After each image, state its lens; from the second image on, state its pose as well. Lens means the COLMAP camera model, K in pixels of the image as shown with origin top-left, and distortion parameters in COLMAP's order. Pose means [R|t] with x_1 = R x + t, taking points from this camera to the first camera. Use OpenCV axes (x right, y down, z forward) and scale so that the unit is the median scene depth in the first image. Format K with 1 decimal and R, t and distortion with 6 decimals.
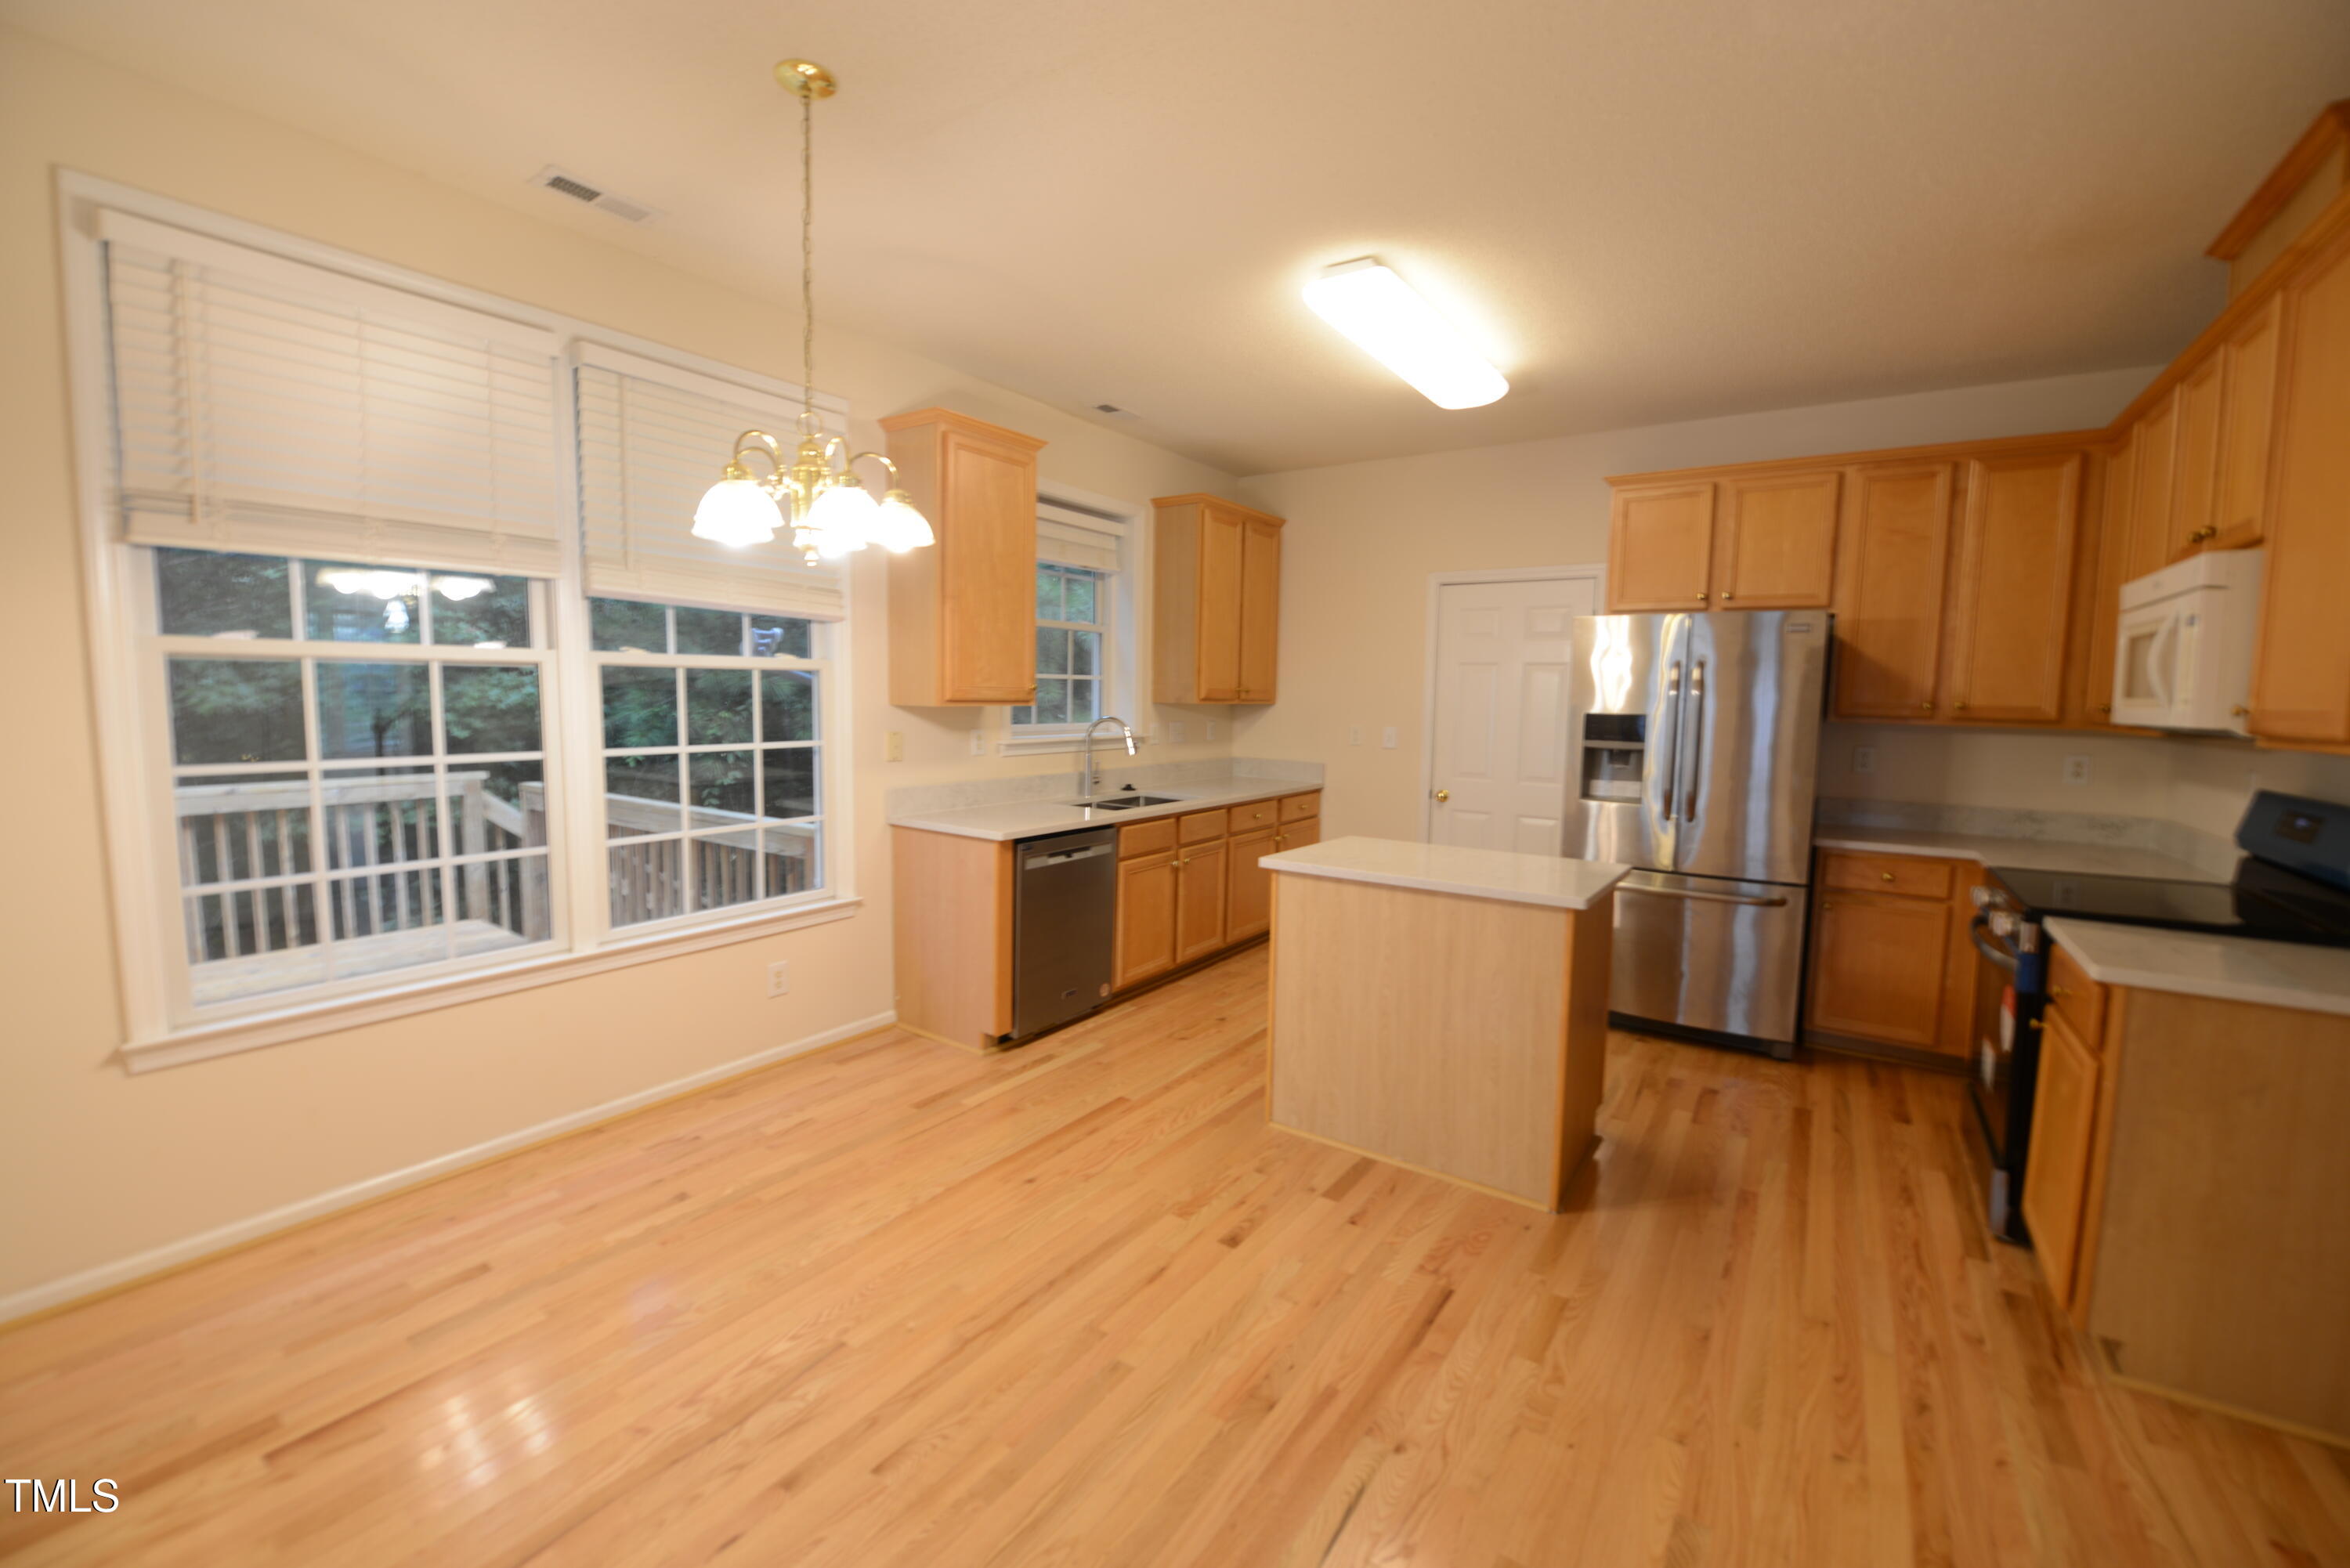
lens RADIAL K [[950.1, 0, 1175.0], [0, 950.1, 784.0], [0, 0, 1]] dist [-0.000734, -0.000129]
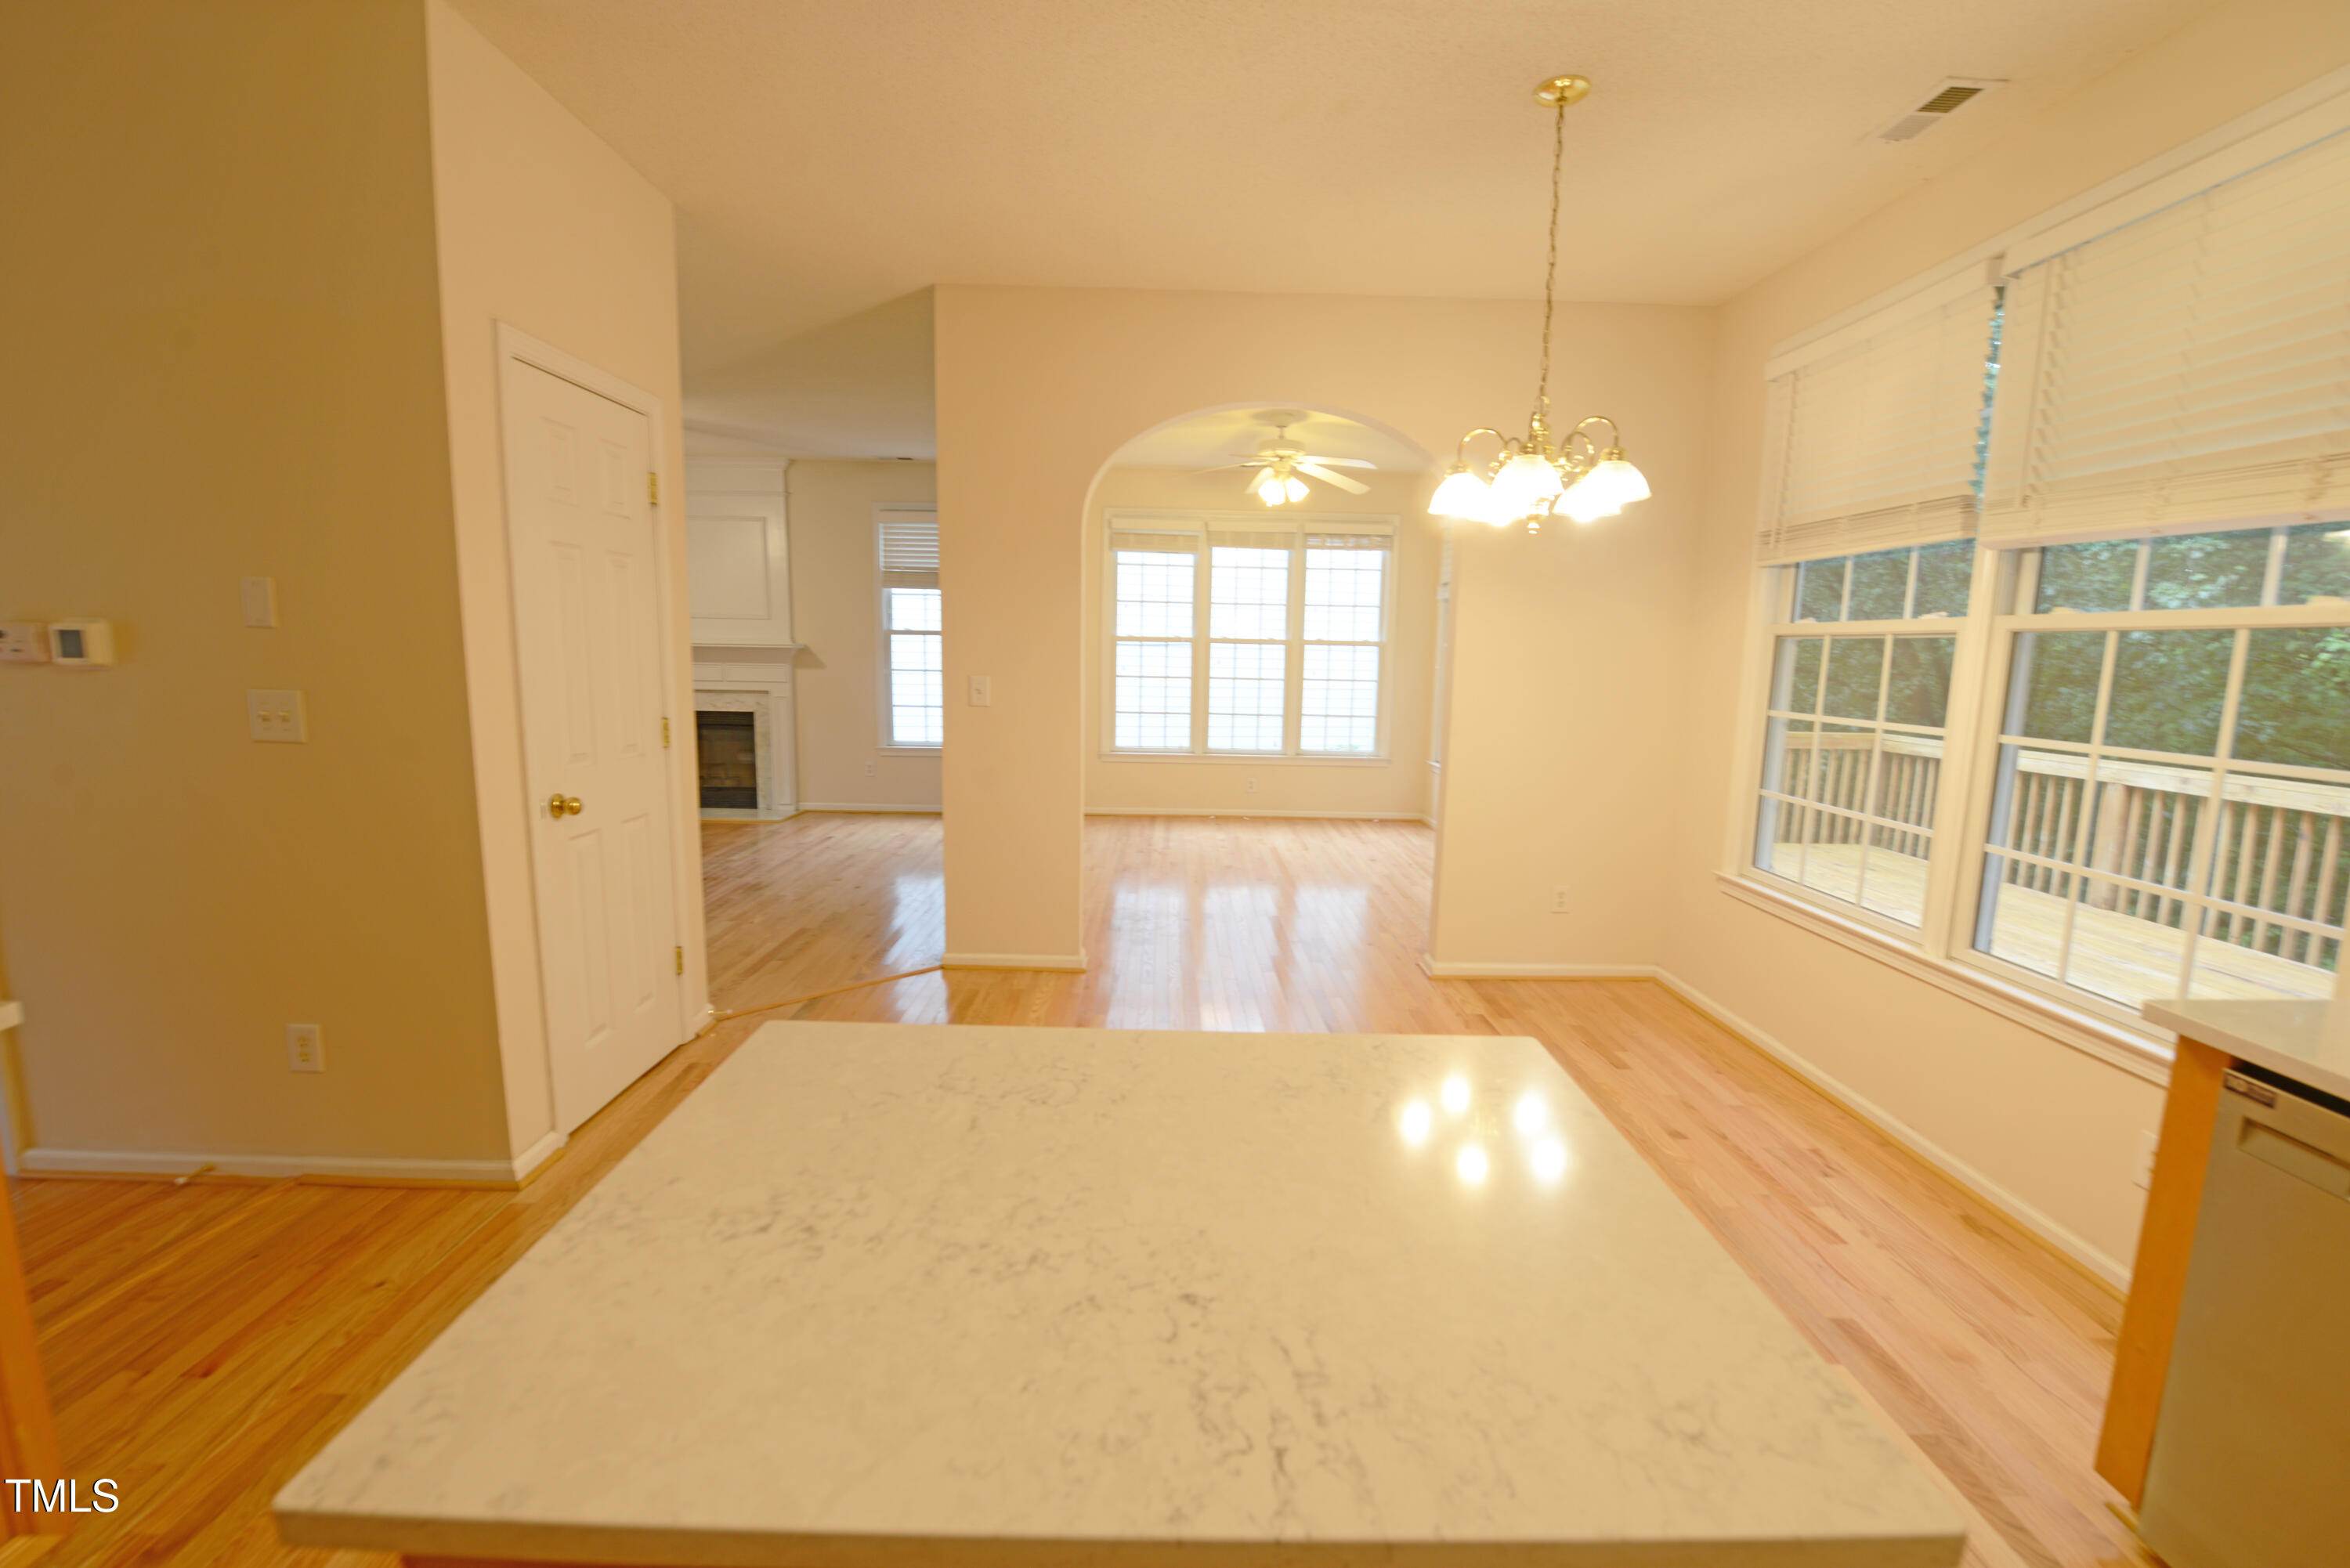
lens RADIAL K [[950.1, 0, 1175.0], [0, 950.1, 784.0], [0, 0, 1]] dist [-0.000734, -0.000129]
pose [[-0.820386, 0.047737, -0.569814, 0.535780], [-0.087949, 0.974117, 0.208232, -0.119392], [0.565006, 0.220945, -0.794954, 1.479455]]
